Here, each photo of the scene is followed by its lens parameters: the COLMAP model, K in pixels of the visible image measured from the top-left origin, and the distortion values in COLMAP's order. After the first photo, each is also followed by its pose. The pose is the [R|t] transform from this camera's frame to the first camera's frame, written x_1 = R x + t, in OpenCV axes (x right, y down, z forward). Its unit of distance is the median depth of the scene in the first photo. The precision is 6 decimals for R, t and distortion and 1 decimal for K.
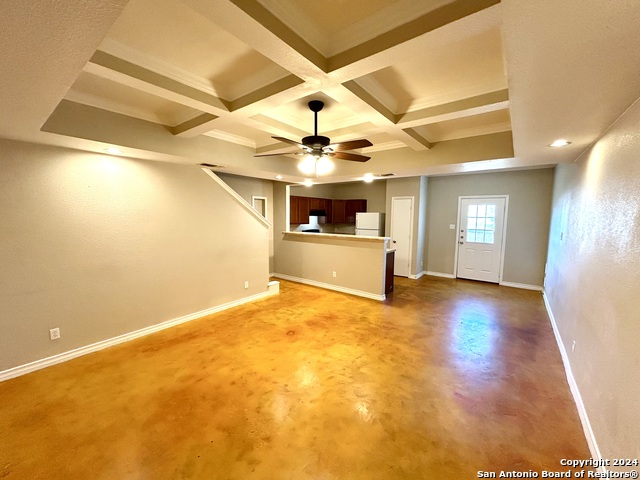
lens RADIAL K [[256.6, 0, 319.5], [0, 256.6, 238.8], [0, 0, 1]] dist [-0.000515, -0.000069]
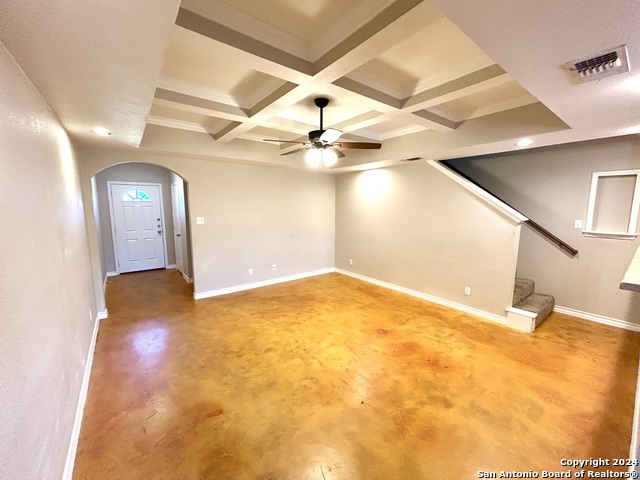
lens RADIAL K [[256.6, 0, 319.5], [0, 256.6, 238.8], [0, 0, 1]] dist [-0.000515, -0.000069]
pose [[-0.255916, 0.117952, -0.959476, 0.546676], [-0.096595, 0.984441, 0.146785, -0.052845], [0.961861, 0.130245, -0.240541, 0.660053]]
